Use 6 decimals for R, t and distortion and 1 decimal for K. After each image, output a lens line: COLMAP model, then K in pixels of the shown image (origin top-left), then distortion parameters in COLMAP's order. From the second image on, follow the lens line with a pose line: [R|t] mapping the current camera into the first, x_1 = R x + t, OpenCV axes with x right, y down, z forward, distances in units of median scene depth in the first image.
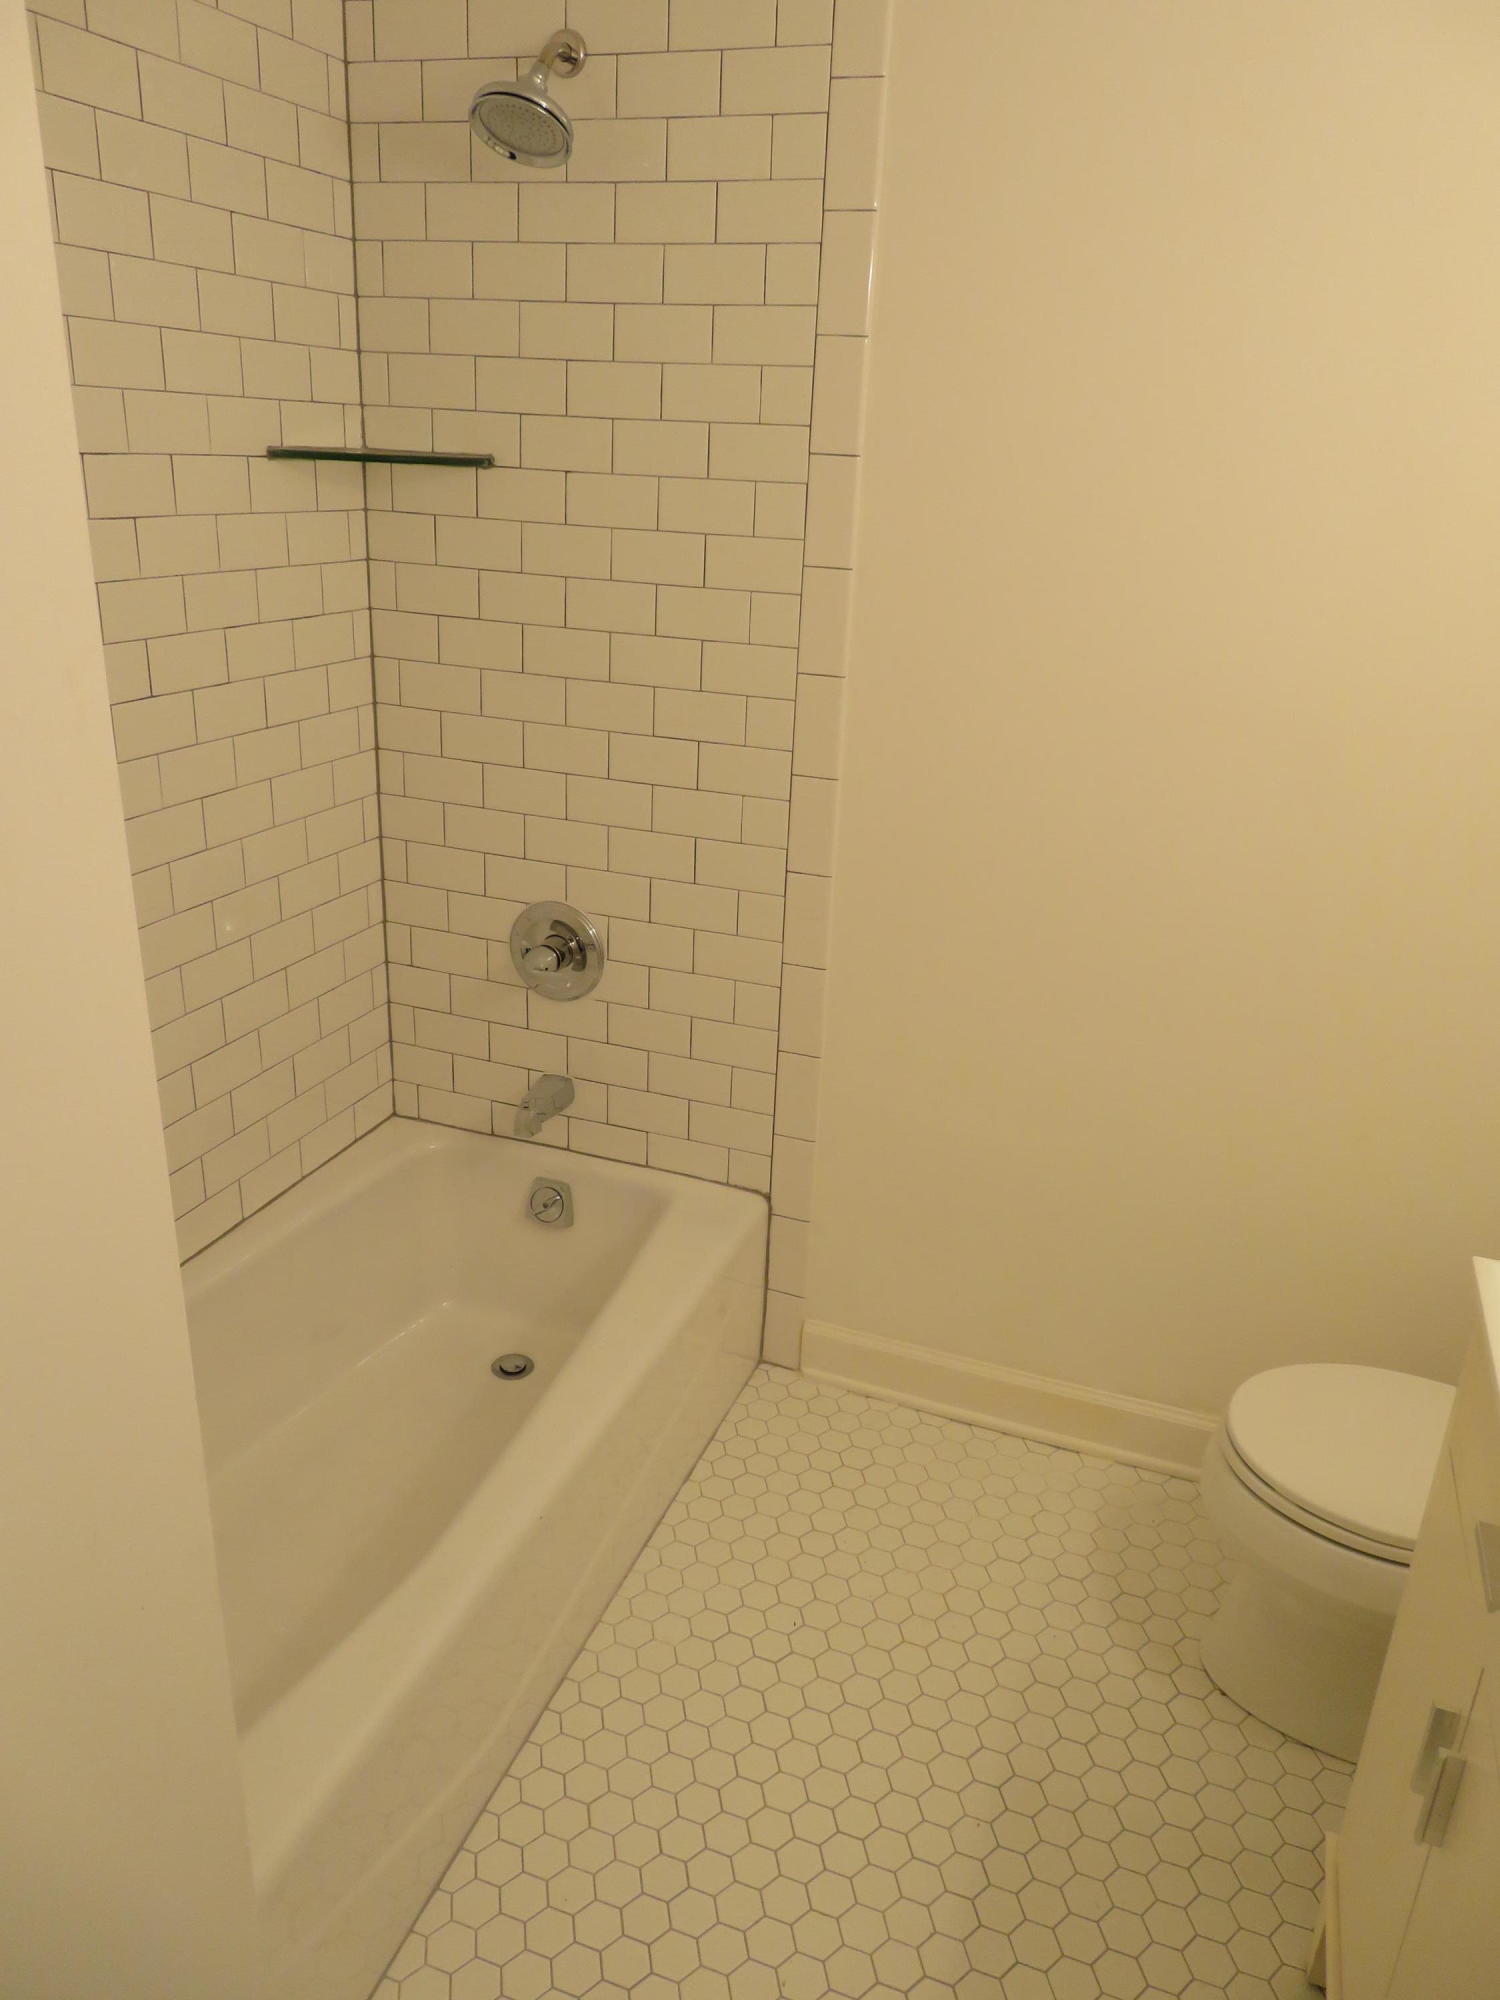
lens RADIAL K [[1426.5, 0, 756.3], [0, 1426.5, 996.3], [0, 0, 1]] dist [-0.004380, 0.007523]
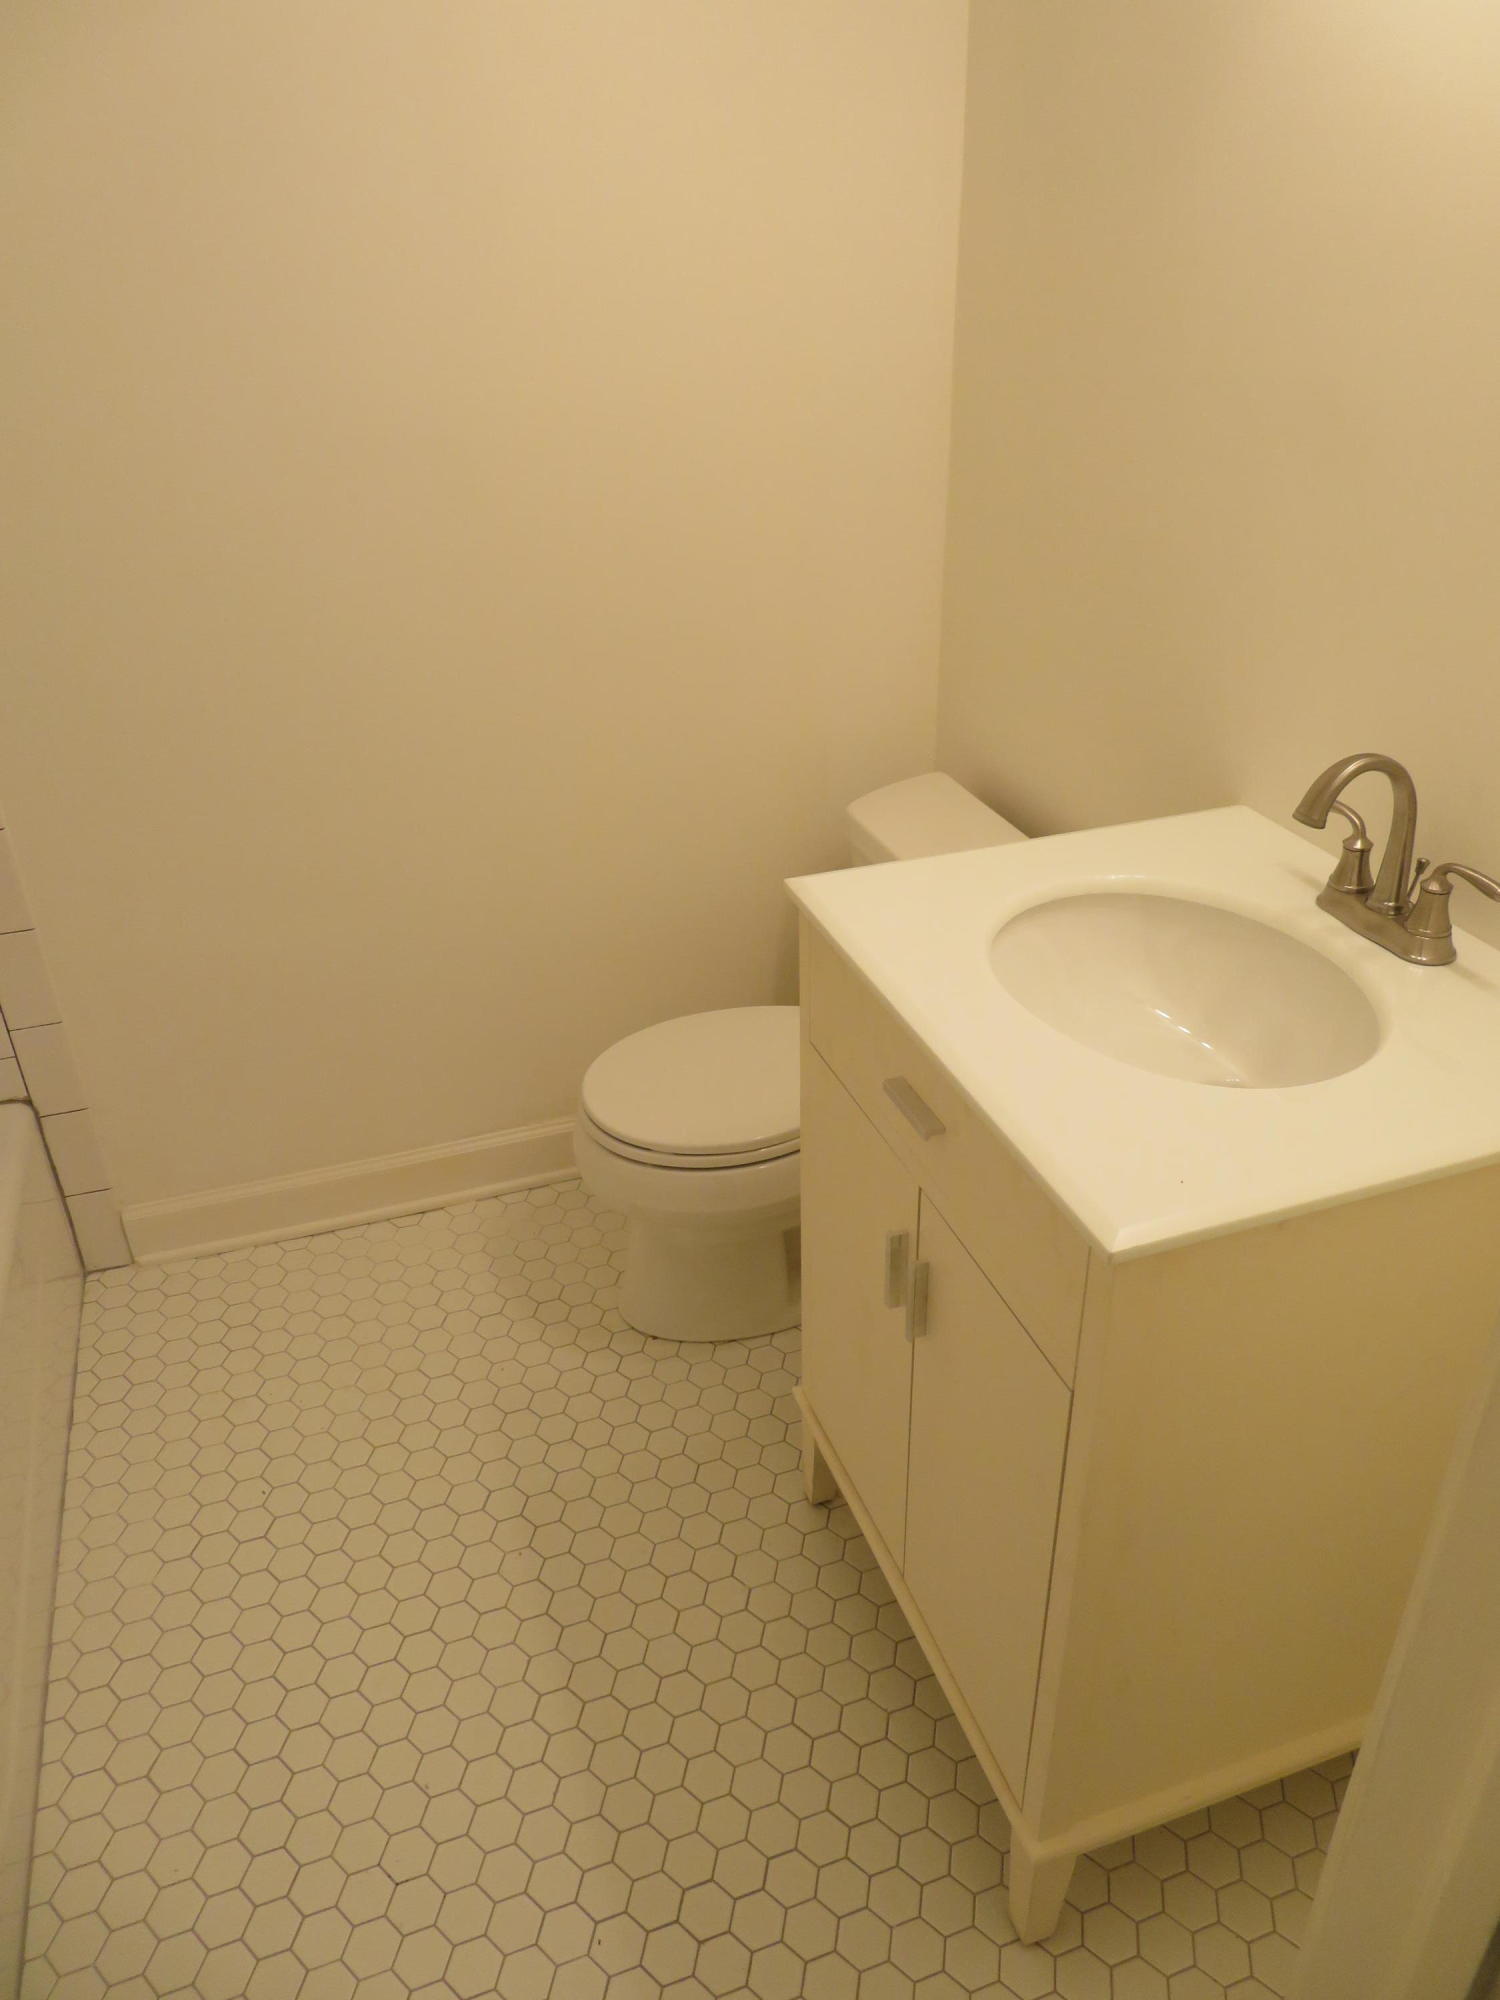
lens RADIAL K [[1426.5, 0, 756.3], [0, 1426.5, 996.3], [0, 0, 1]] dist [-0.004380, 0.007523]
pose [[0.775989, -0.360481, 0.517586, -0.091471], [0.272973, 0.931696, 0.239641, -0.007166], [-0.568619, -0.044672, 0.821387, 0.045439]]
